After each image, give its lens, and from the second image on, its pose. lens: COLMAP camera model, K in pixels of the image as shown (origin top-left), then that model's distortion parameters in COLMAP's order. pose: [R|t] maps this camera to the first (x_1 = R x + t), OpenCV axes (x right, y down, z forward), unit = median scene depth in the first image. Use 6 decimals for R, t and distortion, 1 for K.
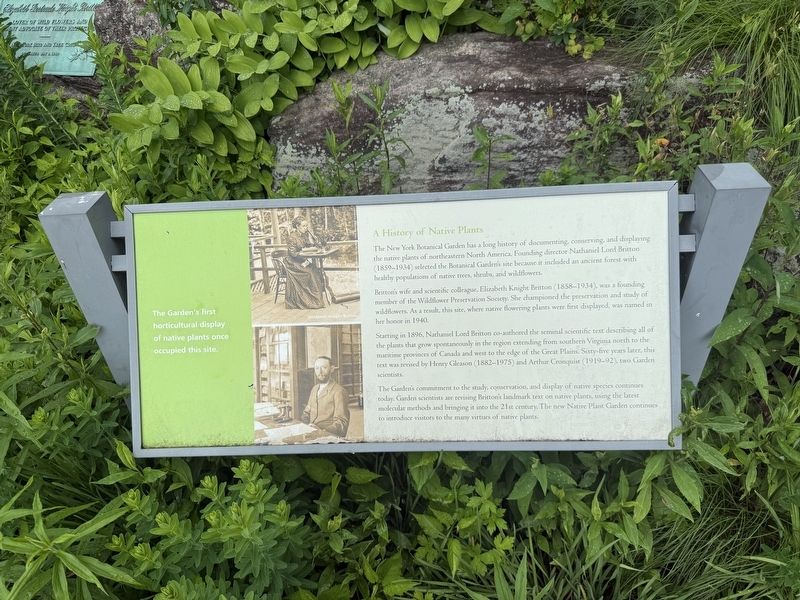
lens RADIAL K [[569.8, 0, 395.9], [0, 569.8, 306.6], [0, 0, 1]] dist [0.035768, -0.063436]
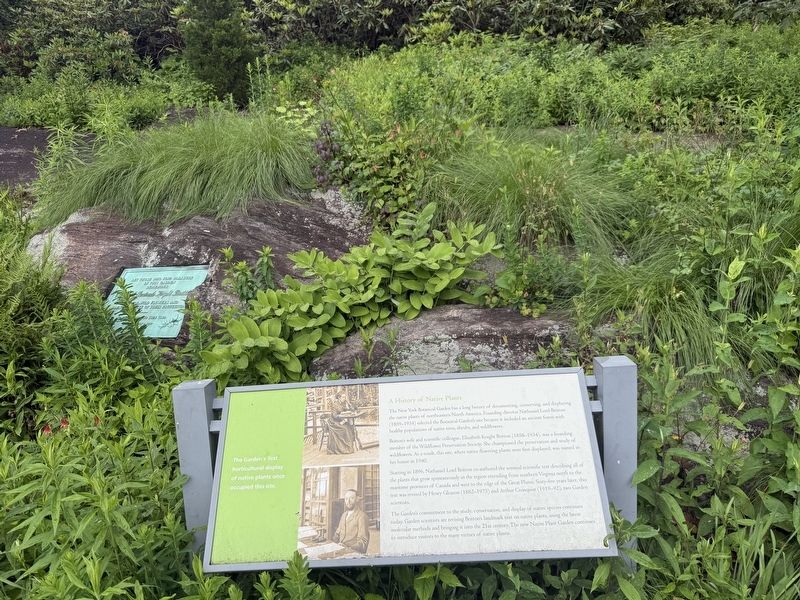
lens RADIAL K [[569.8, 0, 399.3], [0, 569.8, 301.1], [0, 0, 1]] dist [0.035768, -0.063436]
pose [[0.999985, 0.000433, -0.005370, -0.004600], [-0.003007, 0.871934, -0.489614, 0.363106], [0.004471, 0.489623, 0.871923, -0.429122]]
